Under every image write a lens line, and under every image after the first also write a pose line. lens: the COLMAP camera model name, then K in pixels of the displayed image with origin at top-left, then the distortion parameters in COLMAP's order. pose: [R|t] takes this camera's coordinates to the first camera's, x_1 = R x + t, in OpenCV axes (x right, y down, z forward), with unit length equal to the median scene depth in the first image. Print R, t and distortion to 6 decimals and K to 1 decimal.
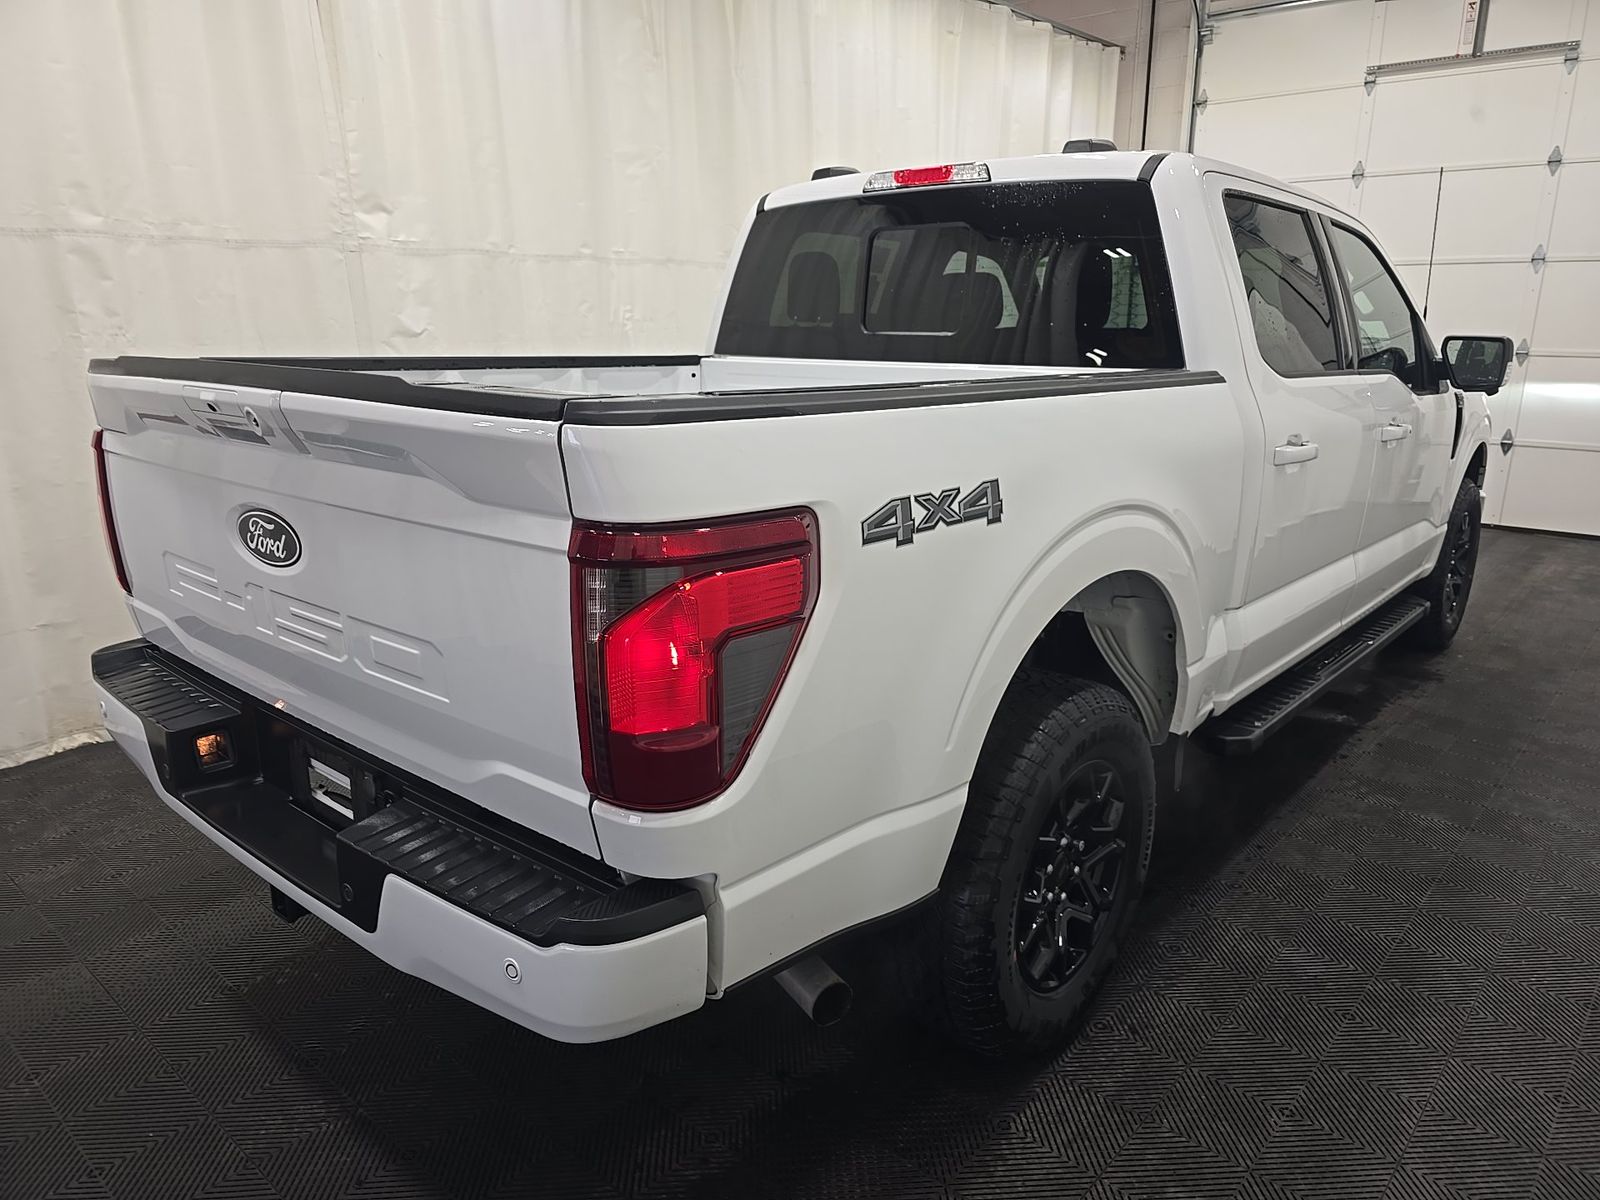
lens RADIAL K [[1077.1, 0, 800.0], [0, 1077.1, 600.0], [0, 0, 1]] dist [0.031319, -0.030753]
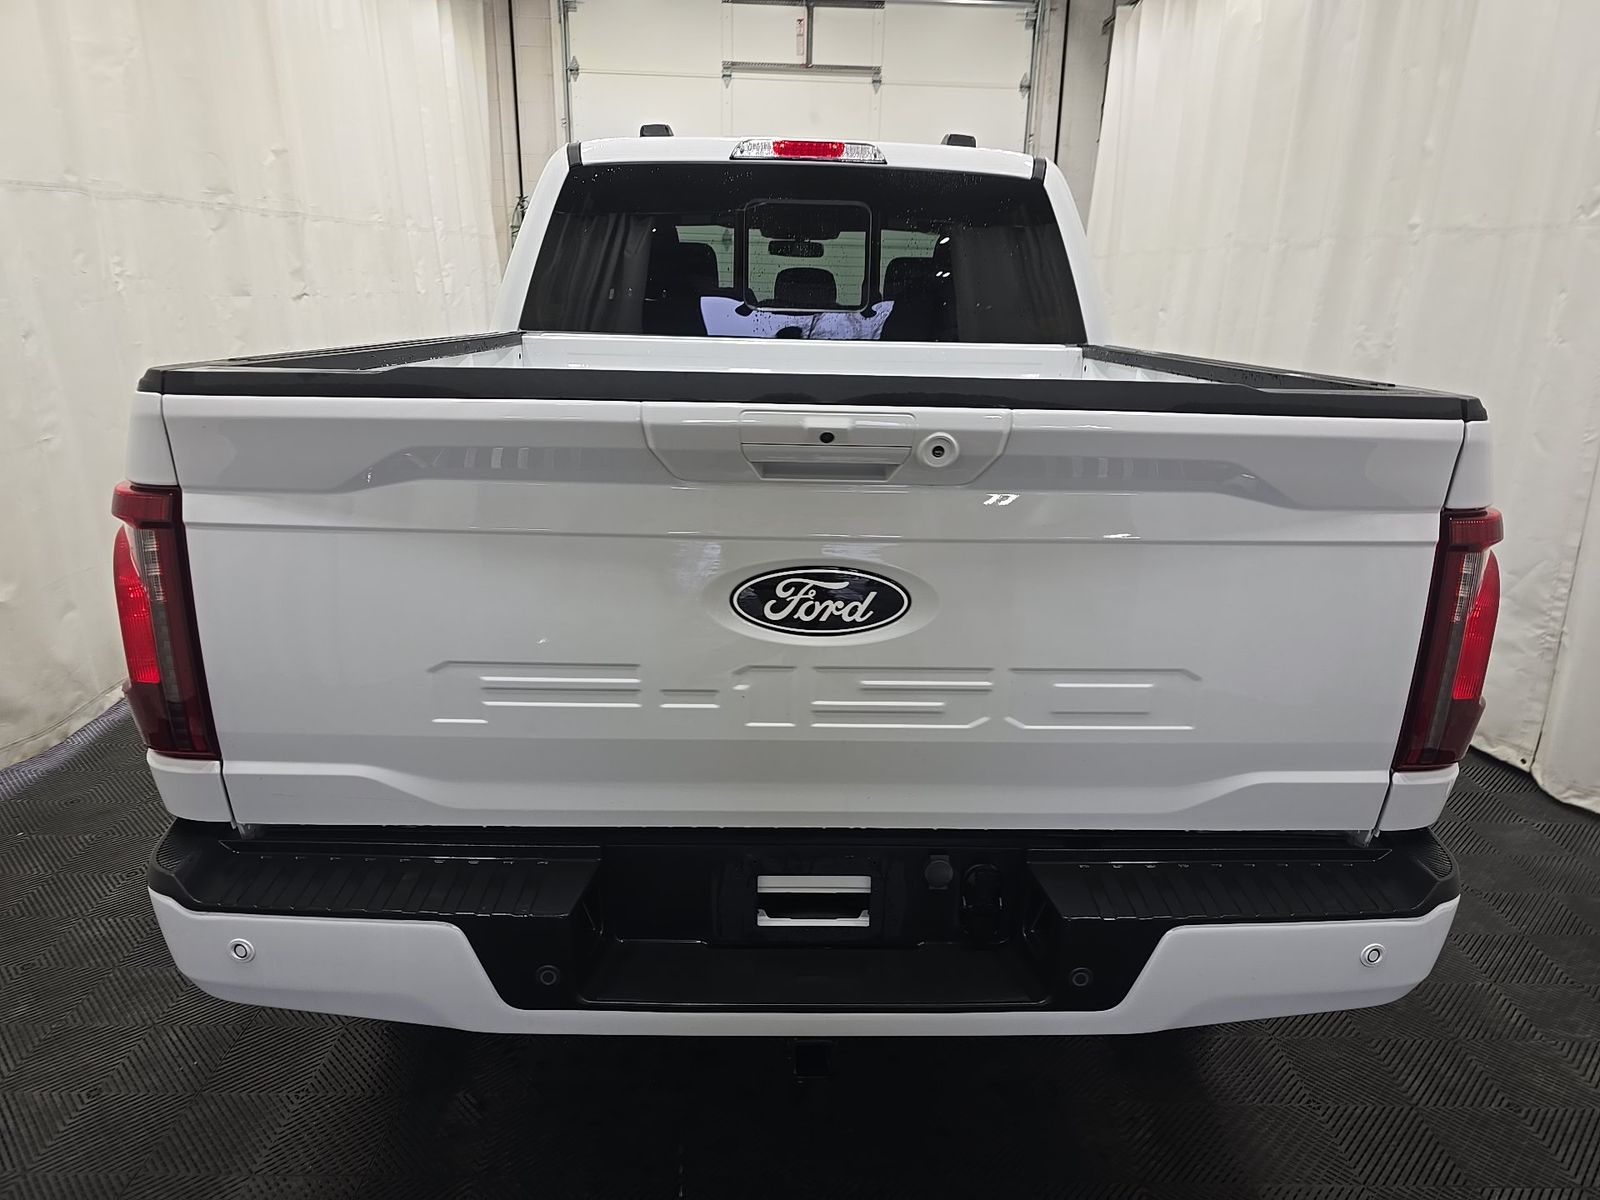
lens RADIAL K [[1070.4, 0, 800.0], [0, 1070.4, 600.0], [0, 0, 1]] dist [0.063793, -0.059318]
pose [[0.742231, -0.174063, 0.647144, -0.543502], [0.148799, 0.984379, 0.094107, -0.072024], [-0.653416, 0.026446, 0.756537, 0.238588]]
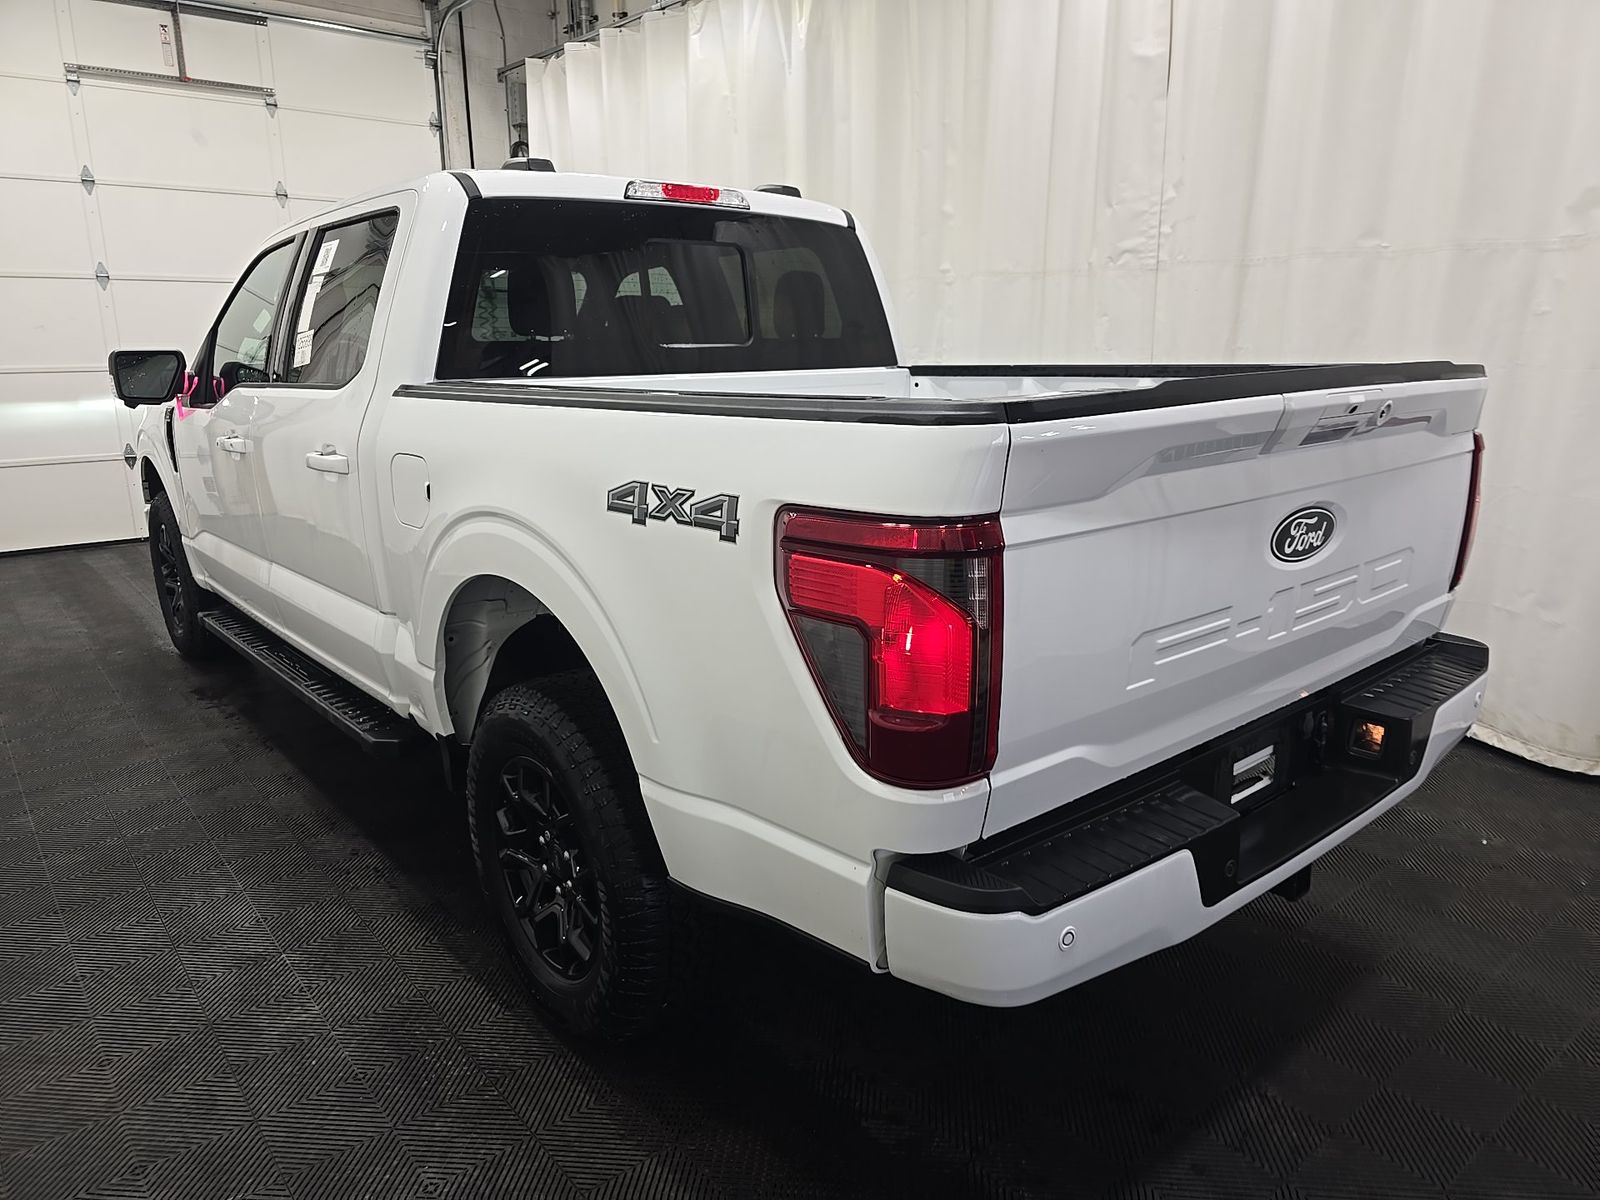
lens RADIAL K [[1082.6, 0, 795.4], [0, 1082.6, 621.0], [0, 0, 1]] dist [0.066104, -0.061782]
pose [[0.152629, -0.256121, 0.954519, -0.875440], [0.258468, 0.942564, 0.211583, -0.180419], [-0.953886, 0.214419, 0.210062, 0.692683]]
